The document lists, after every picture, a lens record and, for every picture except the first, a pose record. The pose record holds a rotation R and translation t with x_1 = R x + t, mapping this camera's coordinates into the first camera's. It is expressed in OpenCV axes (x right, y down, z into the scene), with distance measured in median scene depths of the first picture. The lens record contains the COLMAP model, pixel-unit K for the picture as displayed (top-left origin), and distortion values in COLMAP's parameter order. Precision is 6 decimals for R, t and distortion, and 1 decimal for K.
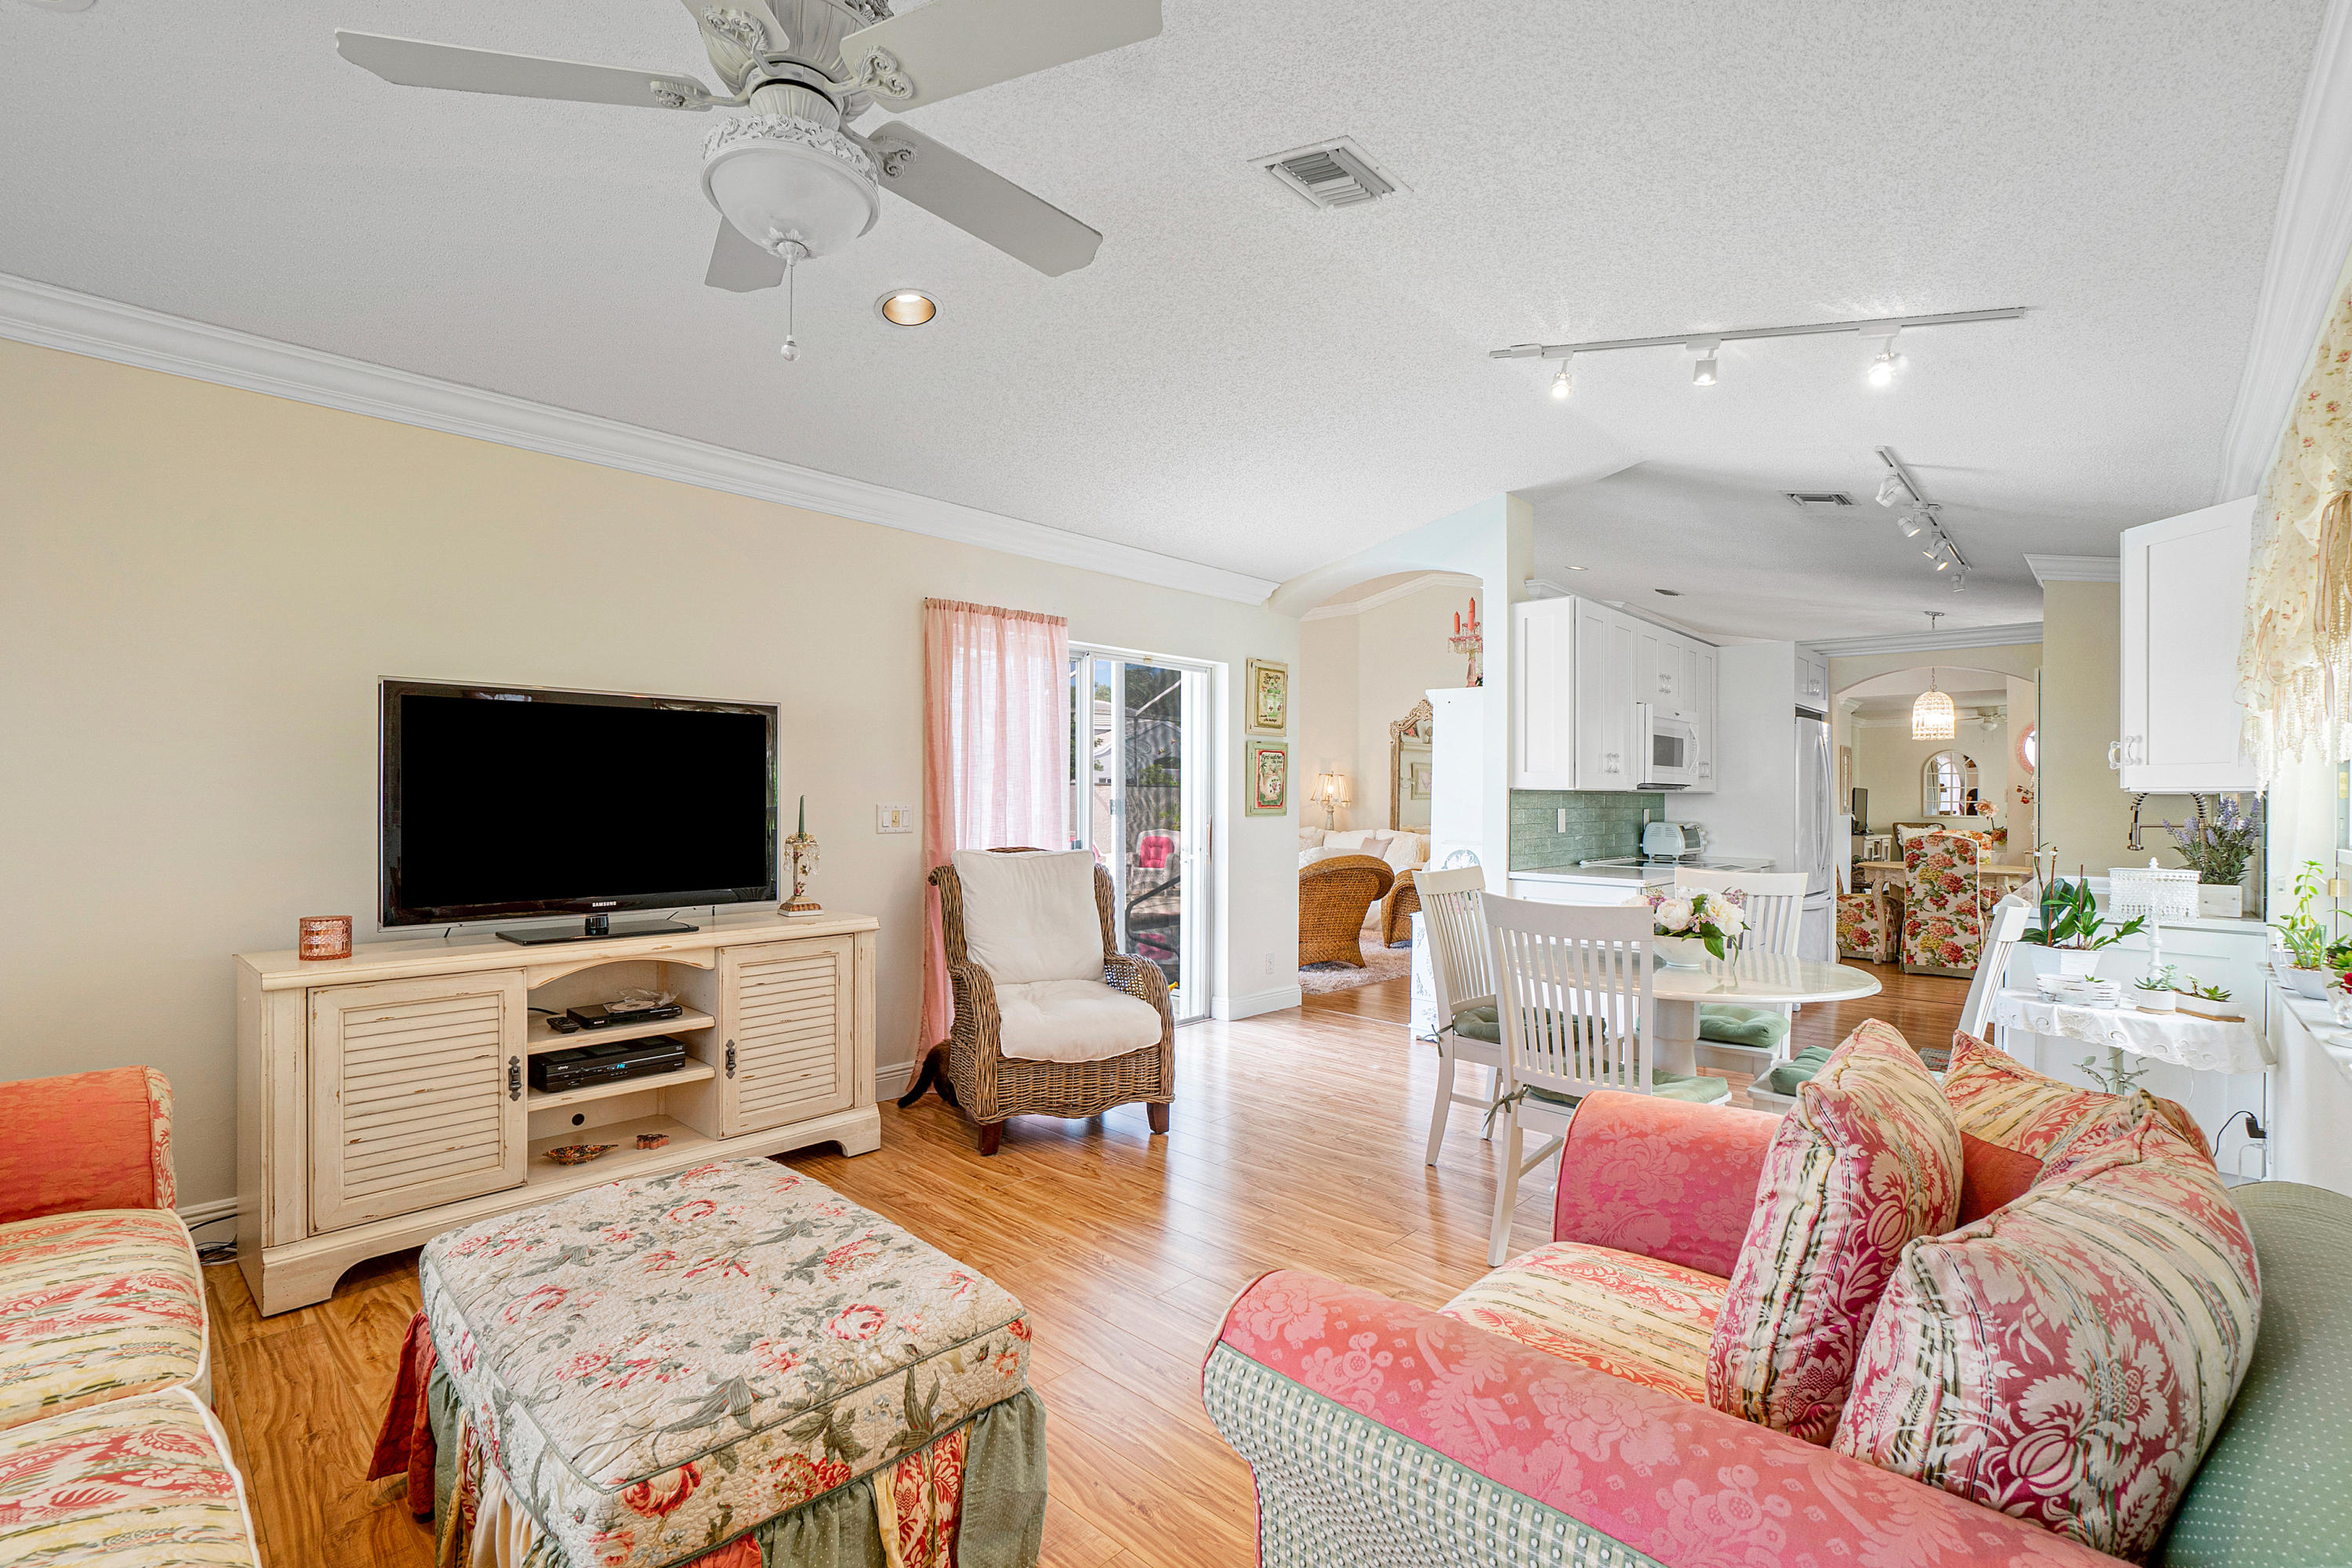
lens RADIAL K [[1062.1, 0, 1125.5], [0, 1062.1, 780.1], [0, 0, 1]] dist [-0.016286, 0.000366]
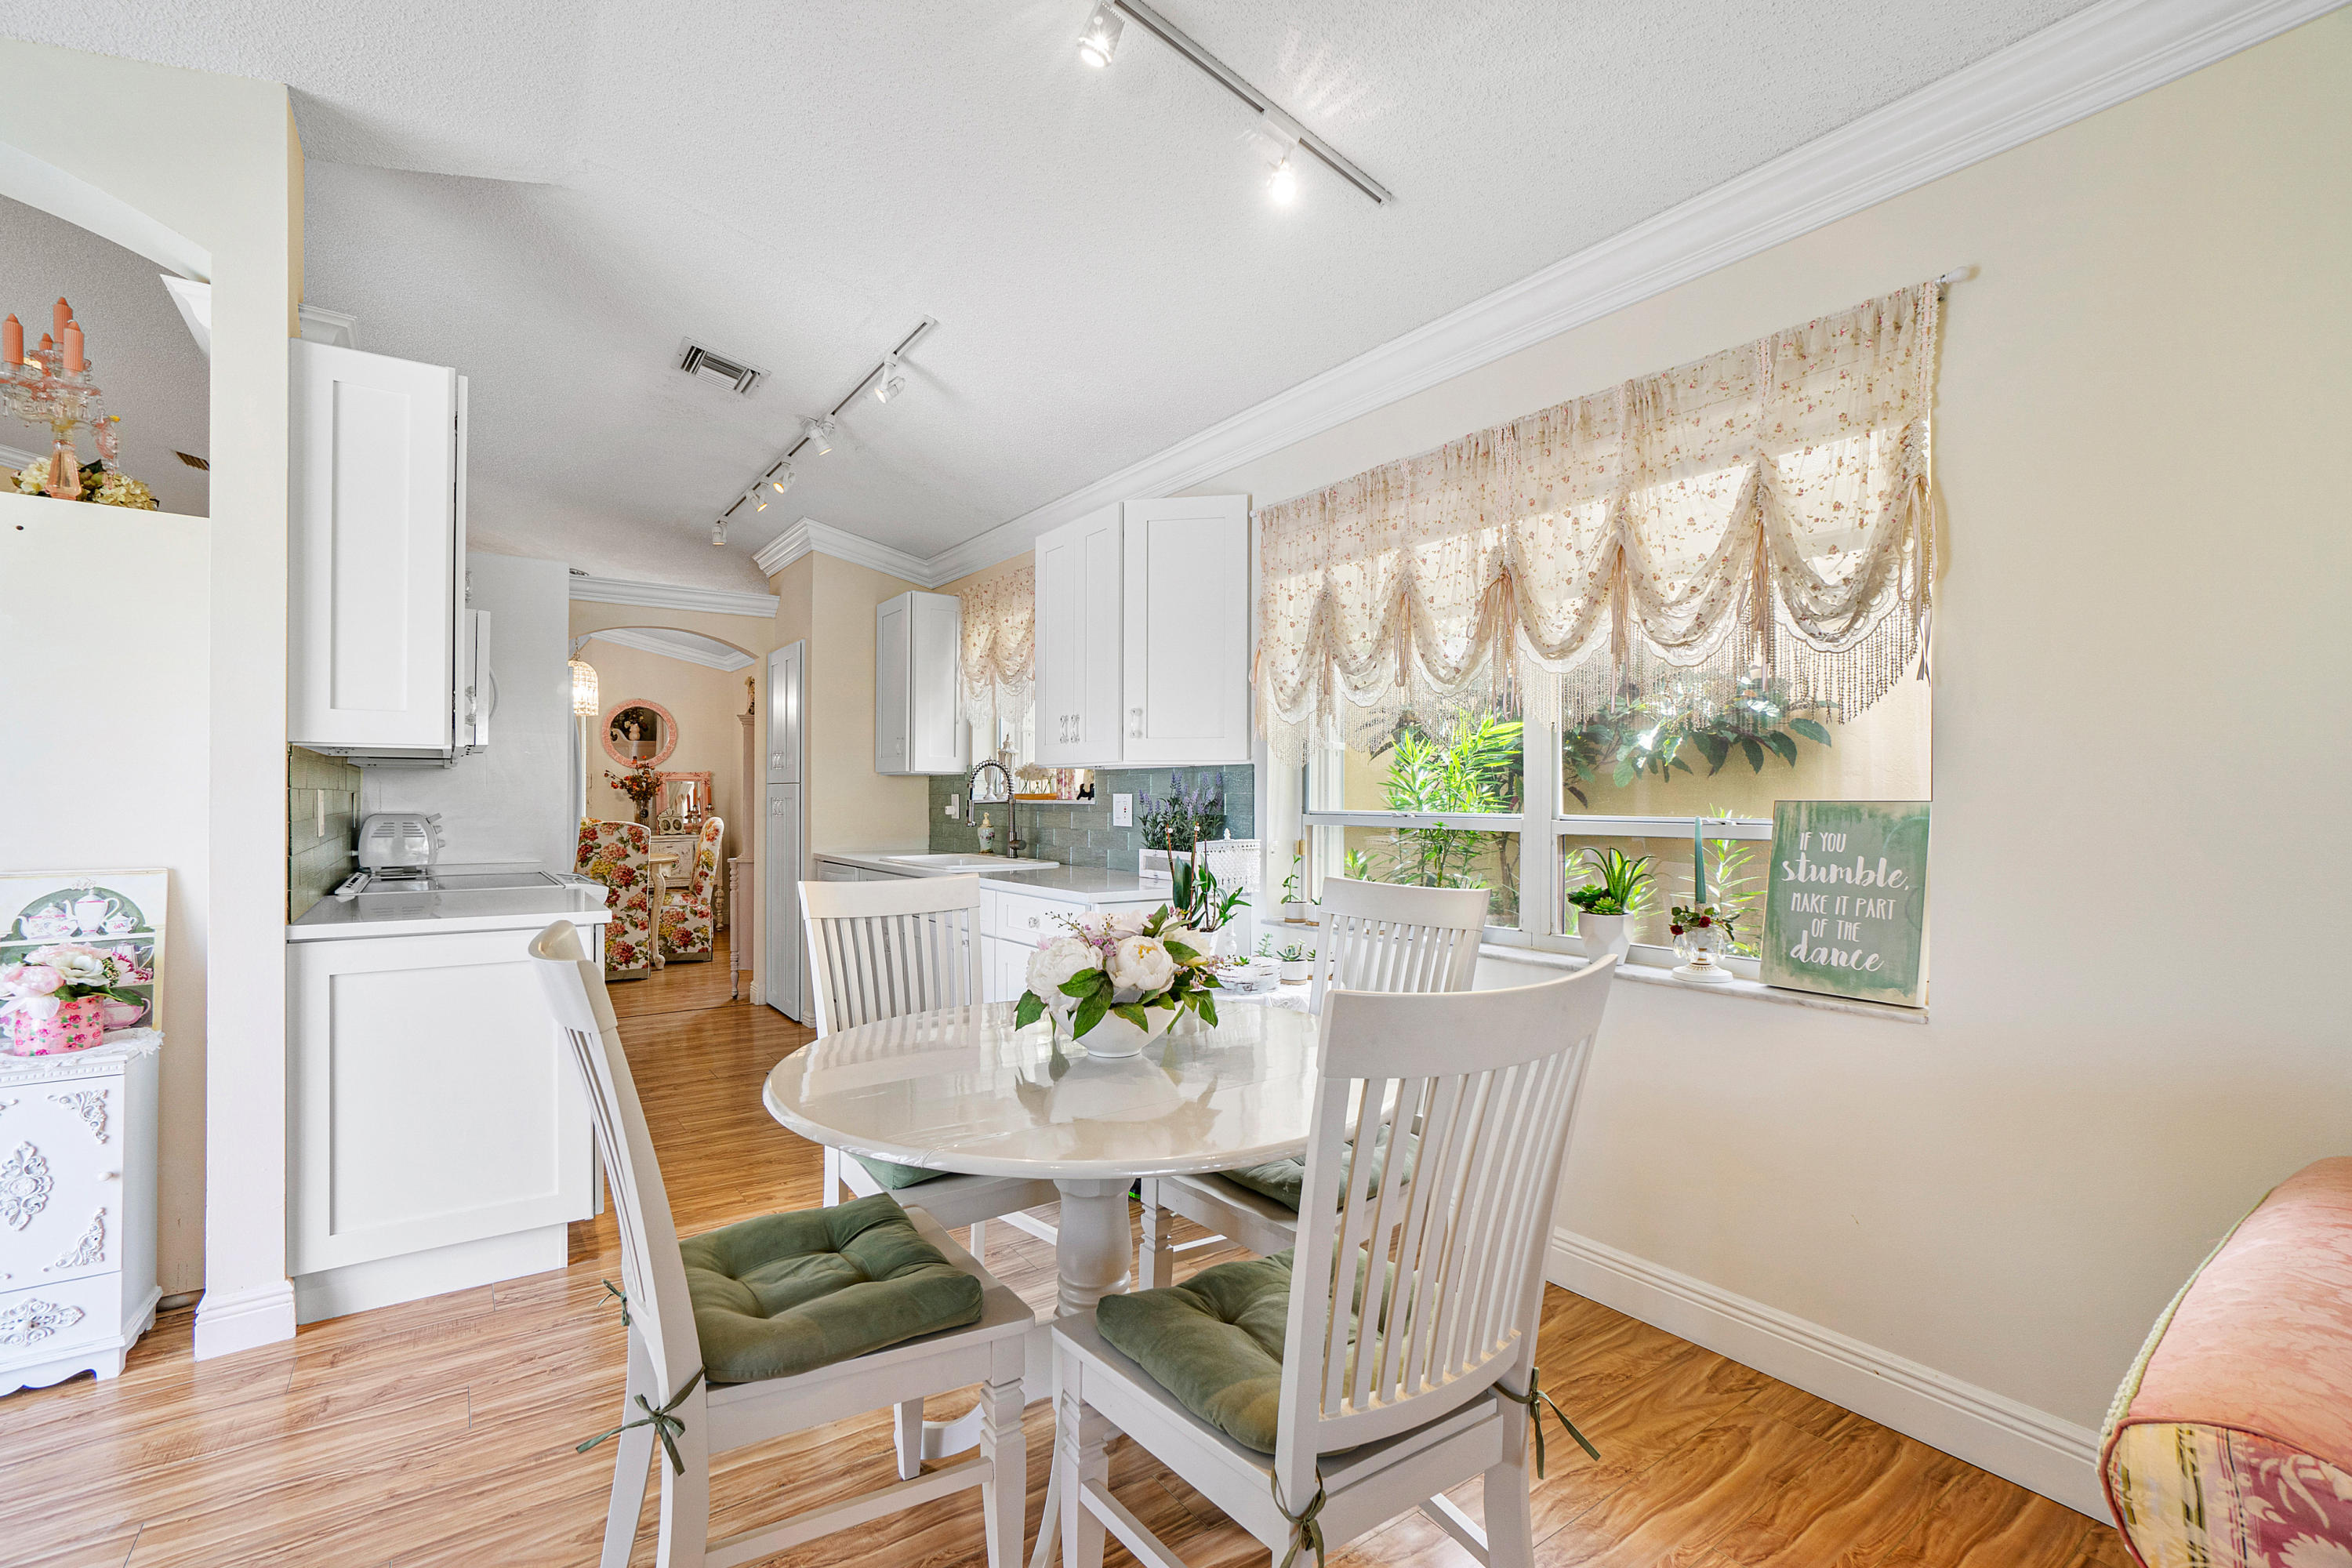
lens RADIAL K [[1047.2, 0, 1177.2], [0, 1047.2, 799.6], [0, 0, 1]] dist [-0.016700, -0.000146]
pose [[0.173622, -0.010509, 0.984756, -0.007993], [-0.014660, 0.999805, 0.013254, 0.017574], [-0.984703, -0.016737, 0.173434, 0.468504]]
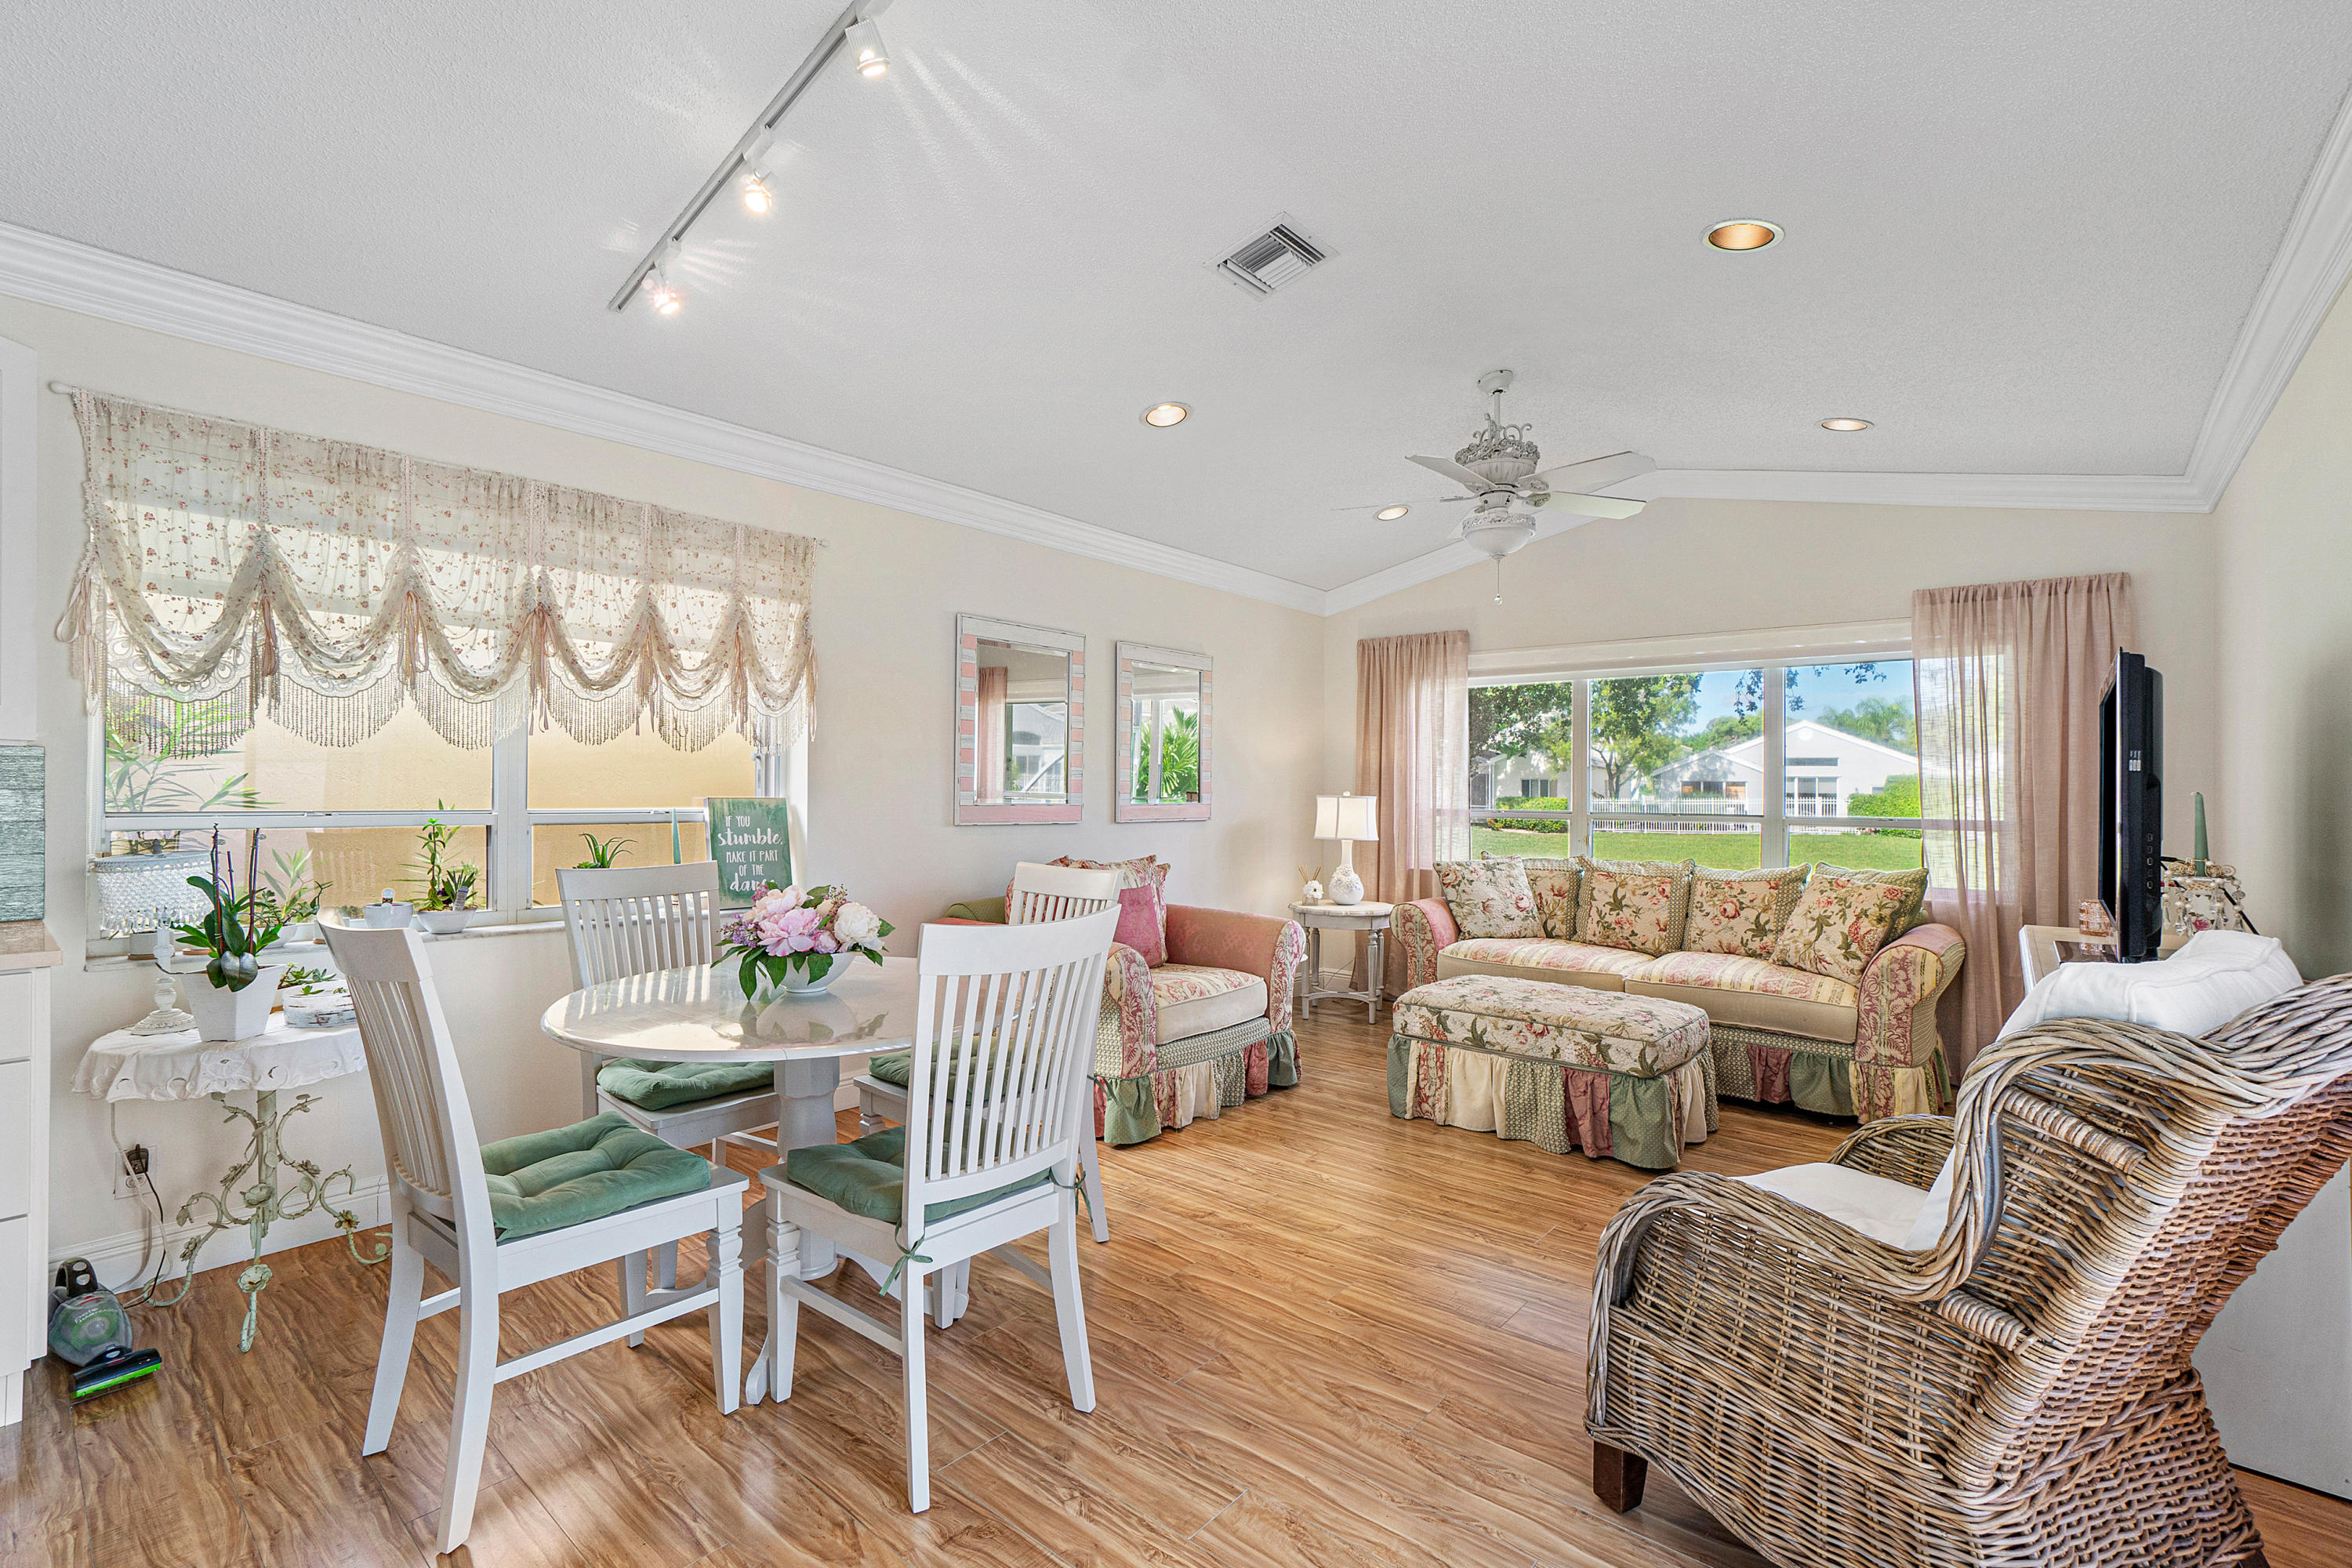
lens RADIAL K [[1049.1, 0, 1160.0], [0, 1049.1, 789.9], [0, 0, 1]] dist [-0.016850, 0.000674]
pose [[-0.997981, -0.020207, -0.060207, 0.168703], [-0.019345, 0.999702, -0.014864, 0.019265], [0.060489, -0.013669, -0.998075, 0.952472]]
